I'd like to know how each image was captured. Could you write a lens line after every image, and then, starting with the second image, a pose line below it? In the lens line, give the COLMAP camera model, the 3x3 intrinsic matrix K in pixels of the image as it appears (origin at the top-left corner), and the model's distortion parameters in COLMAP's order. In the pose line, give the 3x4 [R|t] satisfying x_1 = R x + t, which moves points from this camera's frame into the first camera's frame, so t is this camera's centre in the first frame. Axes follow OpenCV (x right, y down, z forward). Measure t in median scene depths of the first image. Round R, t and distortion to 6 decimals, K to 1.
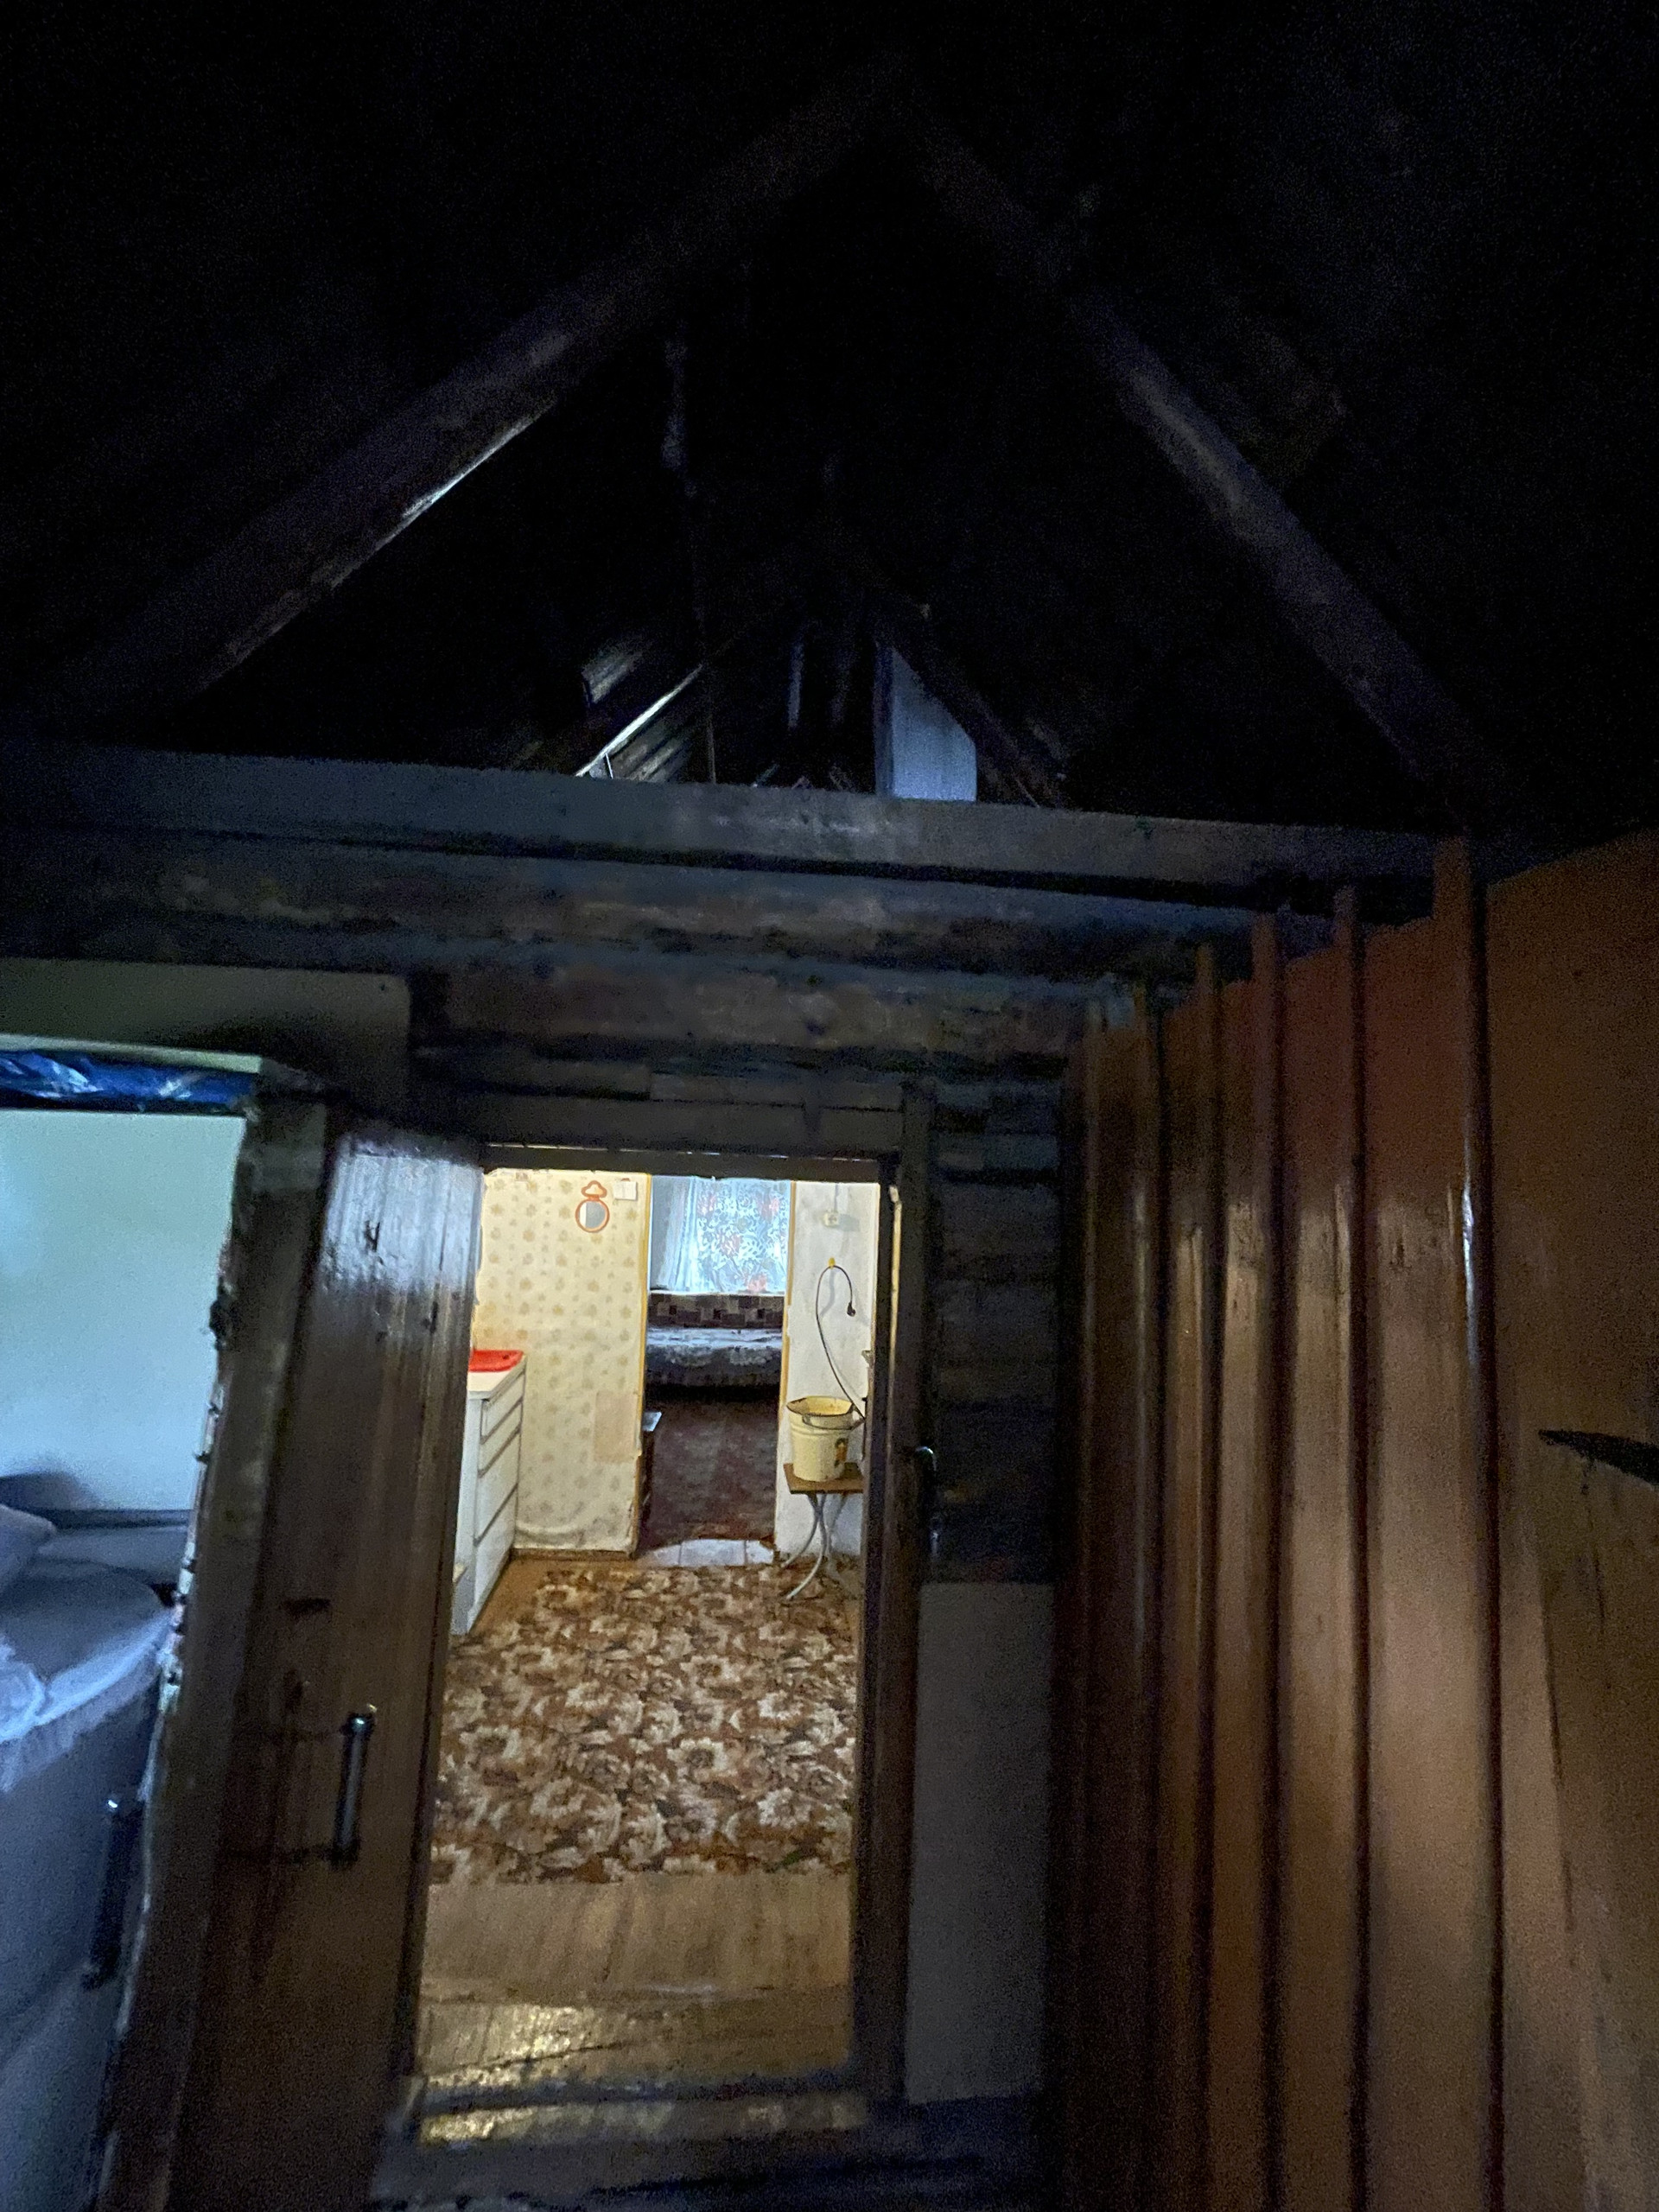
lens RADIAL K [[891.4, 0, 836.3], [0, 891.4, 1096.5], [0, 0, 1]] dist [-0.003164, -0.000214]
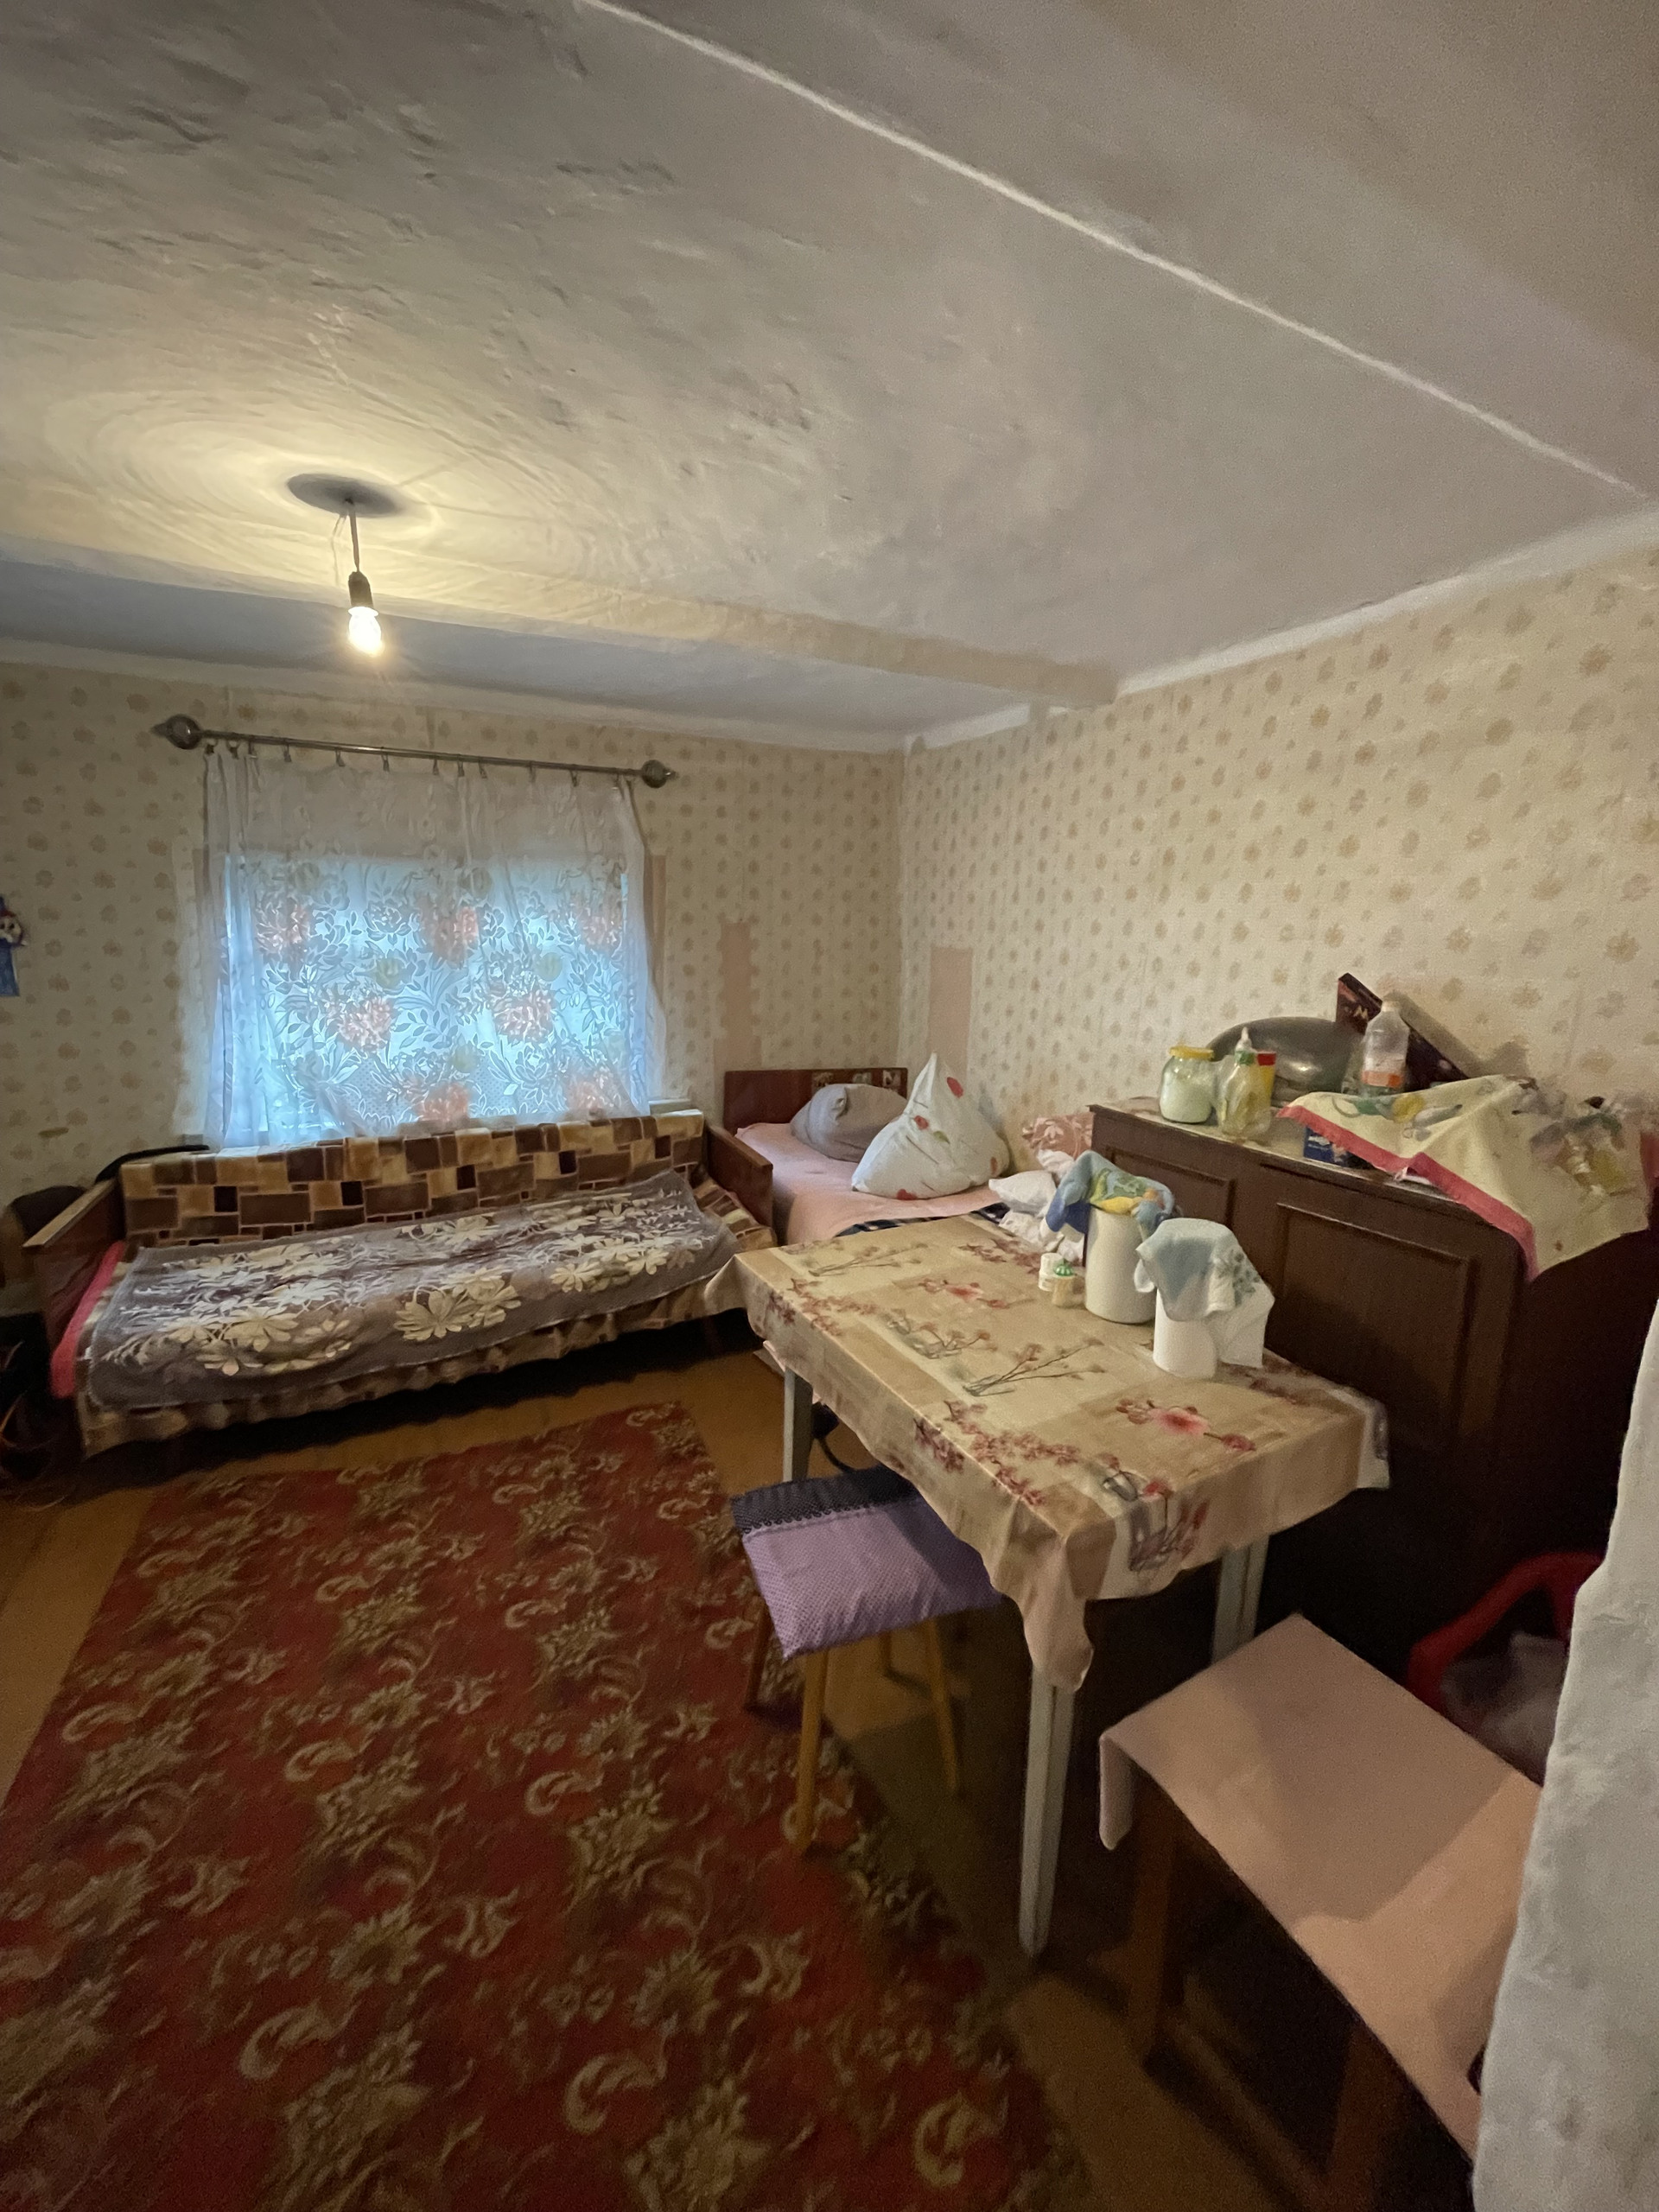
lens RADIAL K [[891.4, 0, 836.3], [0, 891.4, 1096.5], [0, 0, 1]] dist [-0.003164, -0.000214]
pose [[0.933141, -0.098370, 0.345792, -0.145390], [-0.006413, 0.957130, 0.289587, 0.186163], [-0.359455, -0.272442, 0.892506, 1.298494]]
